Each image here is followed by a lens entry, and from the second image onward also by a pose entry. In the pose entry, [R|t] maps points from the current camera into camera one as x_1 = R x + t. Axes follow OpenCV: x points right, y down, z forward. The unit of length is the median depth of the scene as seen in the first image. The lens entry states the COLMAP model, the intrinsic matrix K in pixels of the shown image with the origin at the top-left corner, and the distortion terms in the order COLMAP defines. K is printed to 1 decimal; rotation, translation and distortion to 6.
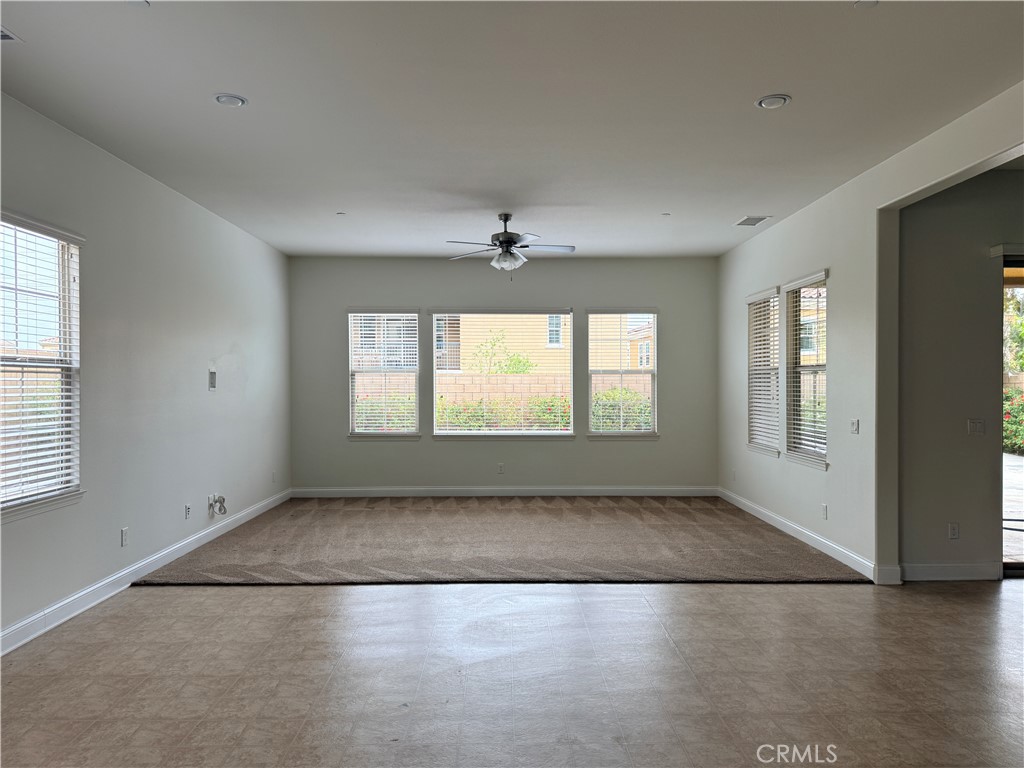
lens RADIAL K [[742.9, 0, 545.4], [0, 742.9, 391.0], [0, 0, 1]] dist [0.031649, -0.011633]
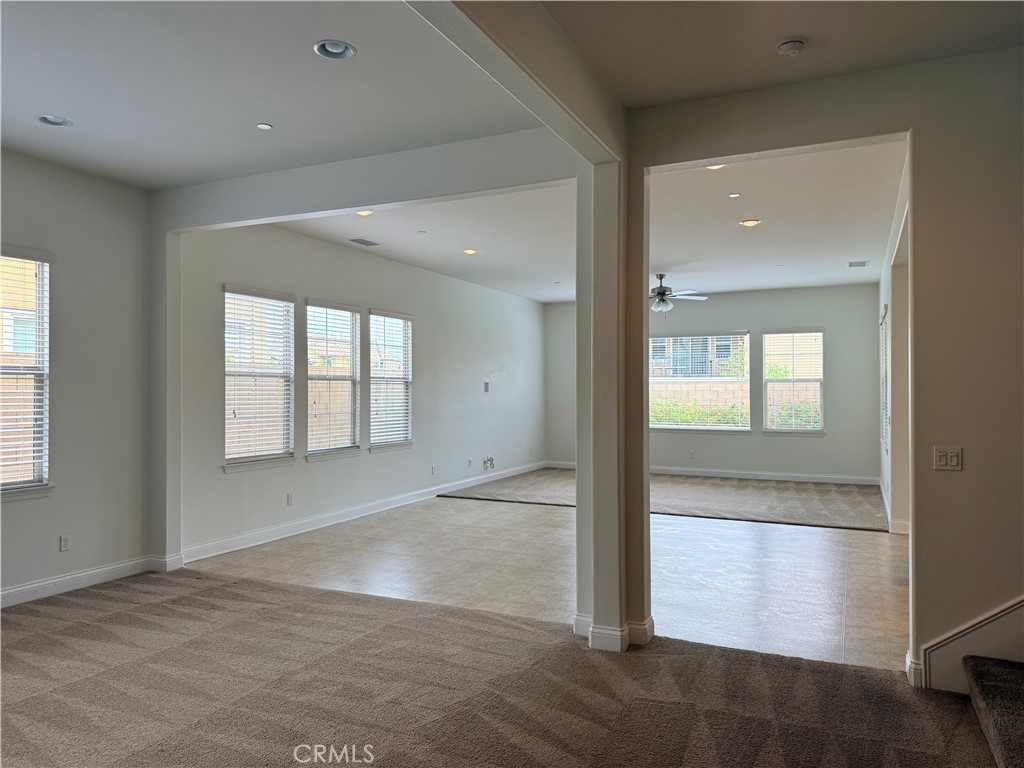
lens RADIAL K [[742.9, 0, 509.2], [0, 742.9, 390.7], [0, 0, 1]] dist [0.031649, -0.011633]
pose [[0.876283, 0.000339, -0.481797, 0.390968], [-0.005925, 0.999932, -0.010073, 0.008781], [0.481761, 0.011681, 0.876225, -0.426832]]
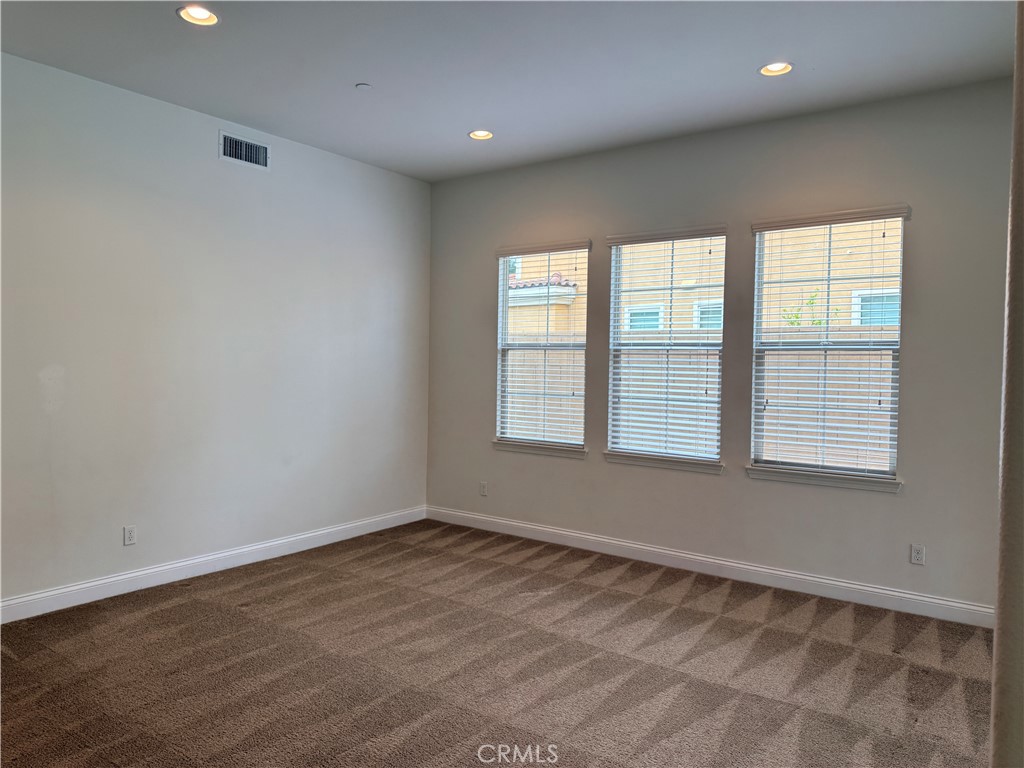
lens RADIAL K [[742.9, 0, 508.6], [0, 742.9, 375.0], [0, 0, 1]] dist [0.031649, -0.011633]
pose [[-0.639495, 0.004921, -0.768779, 0.155390], [-0.020054, 0.999532, 0.023080, -0.018661], [0.768533, 0.030177, -0.639098, 1.661093]]
